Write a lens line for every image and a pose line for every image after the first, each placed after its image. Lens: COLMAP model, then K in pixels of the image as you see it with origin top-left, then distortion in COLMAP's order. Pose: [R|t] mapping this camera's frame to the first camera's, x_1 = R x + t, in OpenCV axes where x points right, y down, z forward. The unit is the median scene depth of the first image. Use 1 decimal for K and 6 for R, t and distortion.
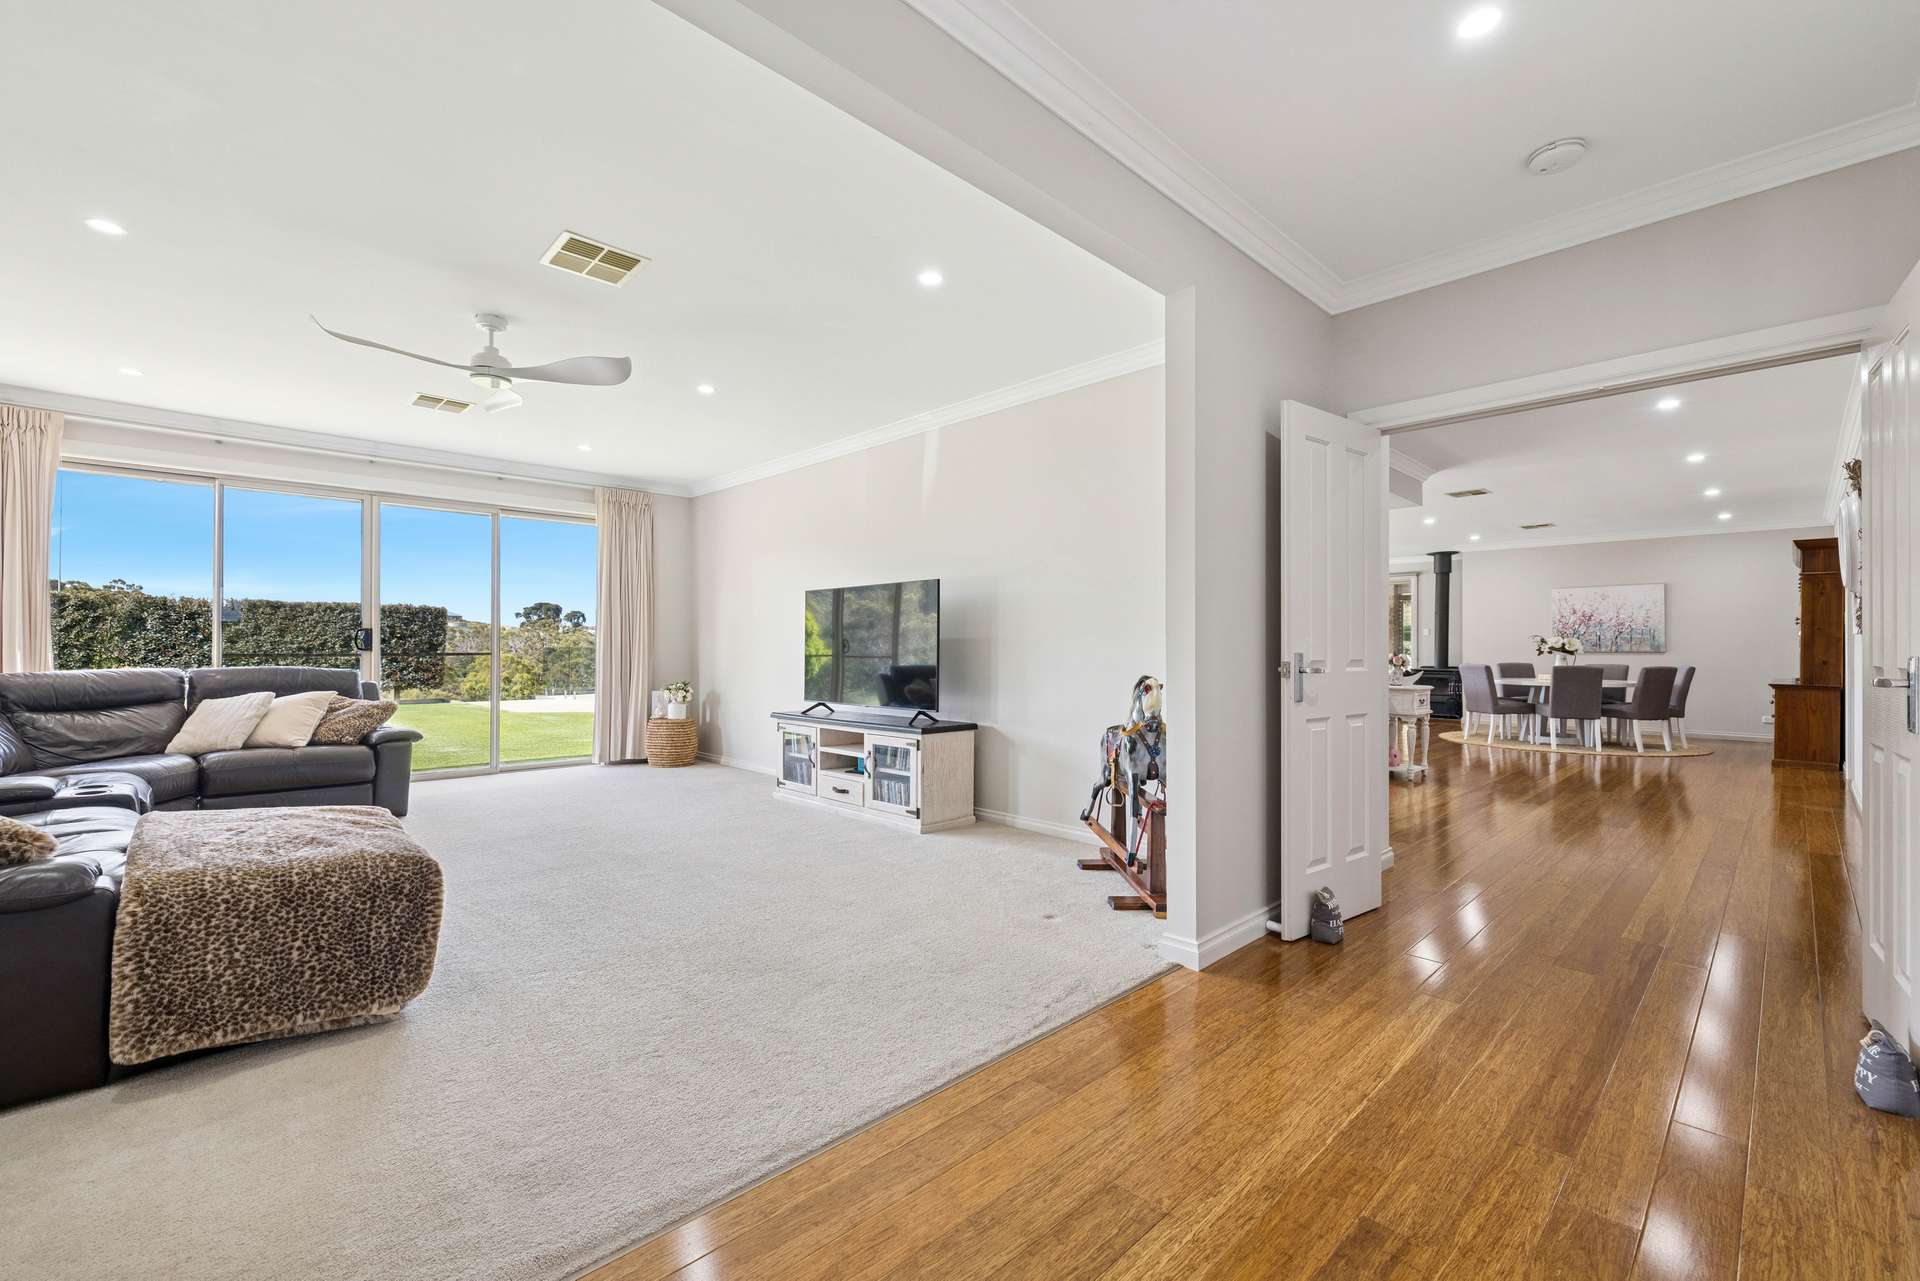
lens RADIAL K [[865.1, 0, 957.9], [0, 865.1, 645.4], [0, 0, 1]] dist [-0.000598, 0.000019]
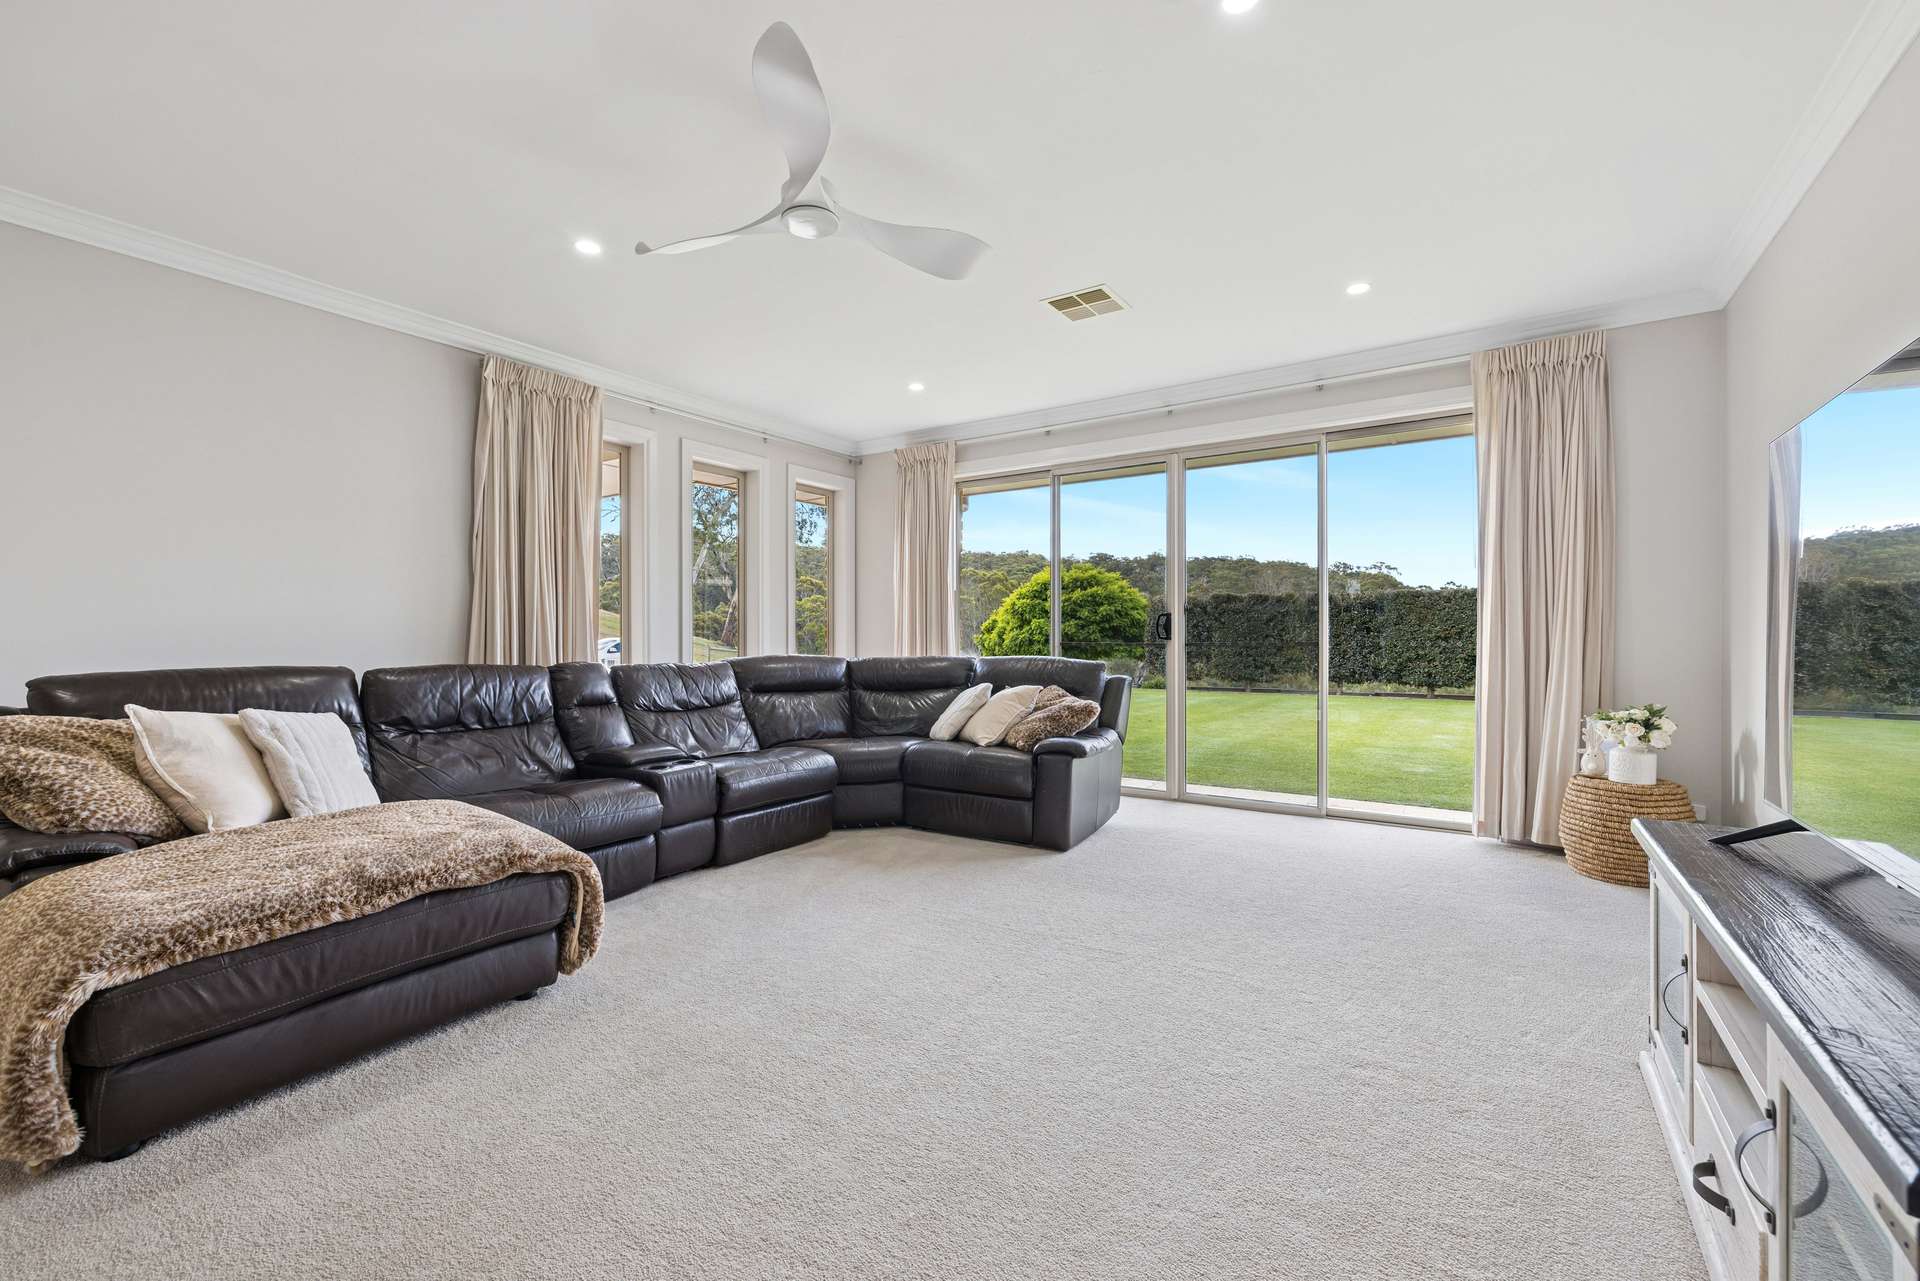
lens RADIAL K [[834.4, 0, 951.5], [0, 834.4, 647.8], [0, 0, 1]] dist [0.000246, -0.000037]
pose [[0.172536, 0.008658, -0.984965, 0.068740], [0.005992, 0.999934, 0.009839, 0.003363], [0.984985, -0.007600, 0.172472, 0.568063]]
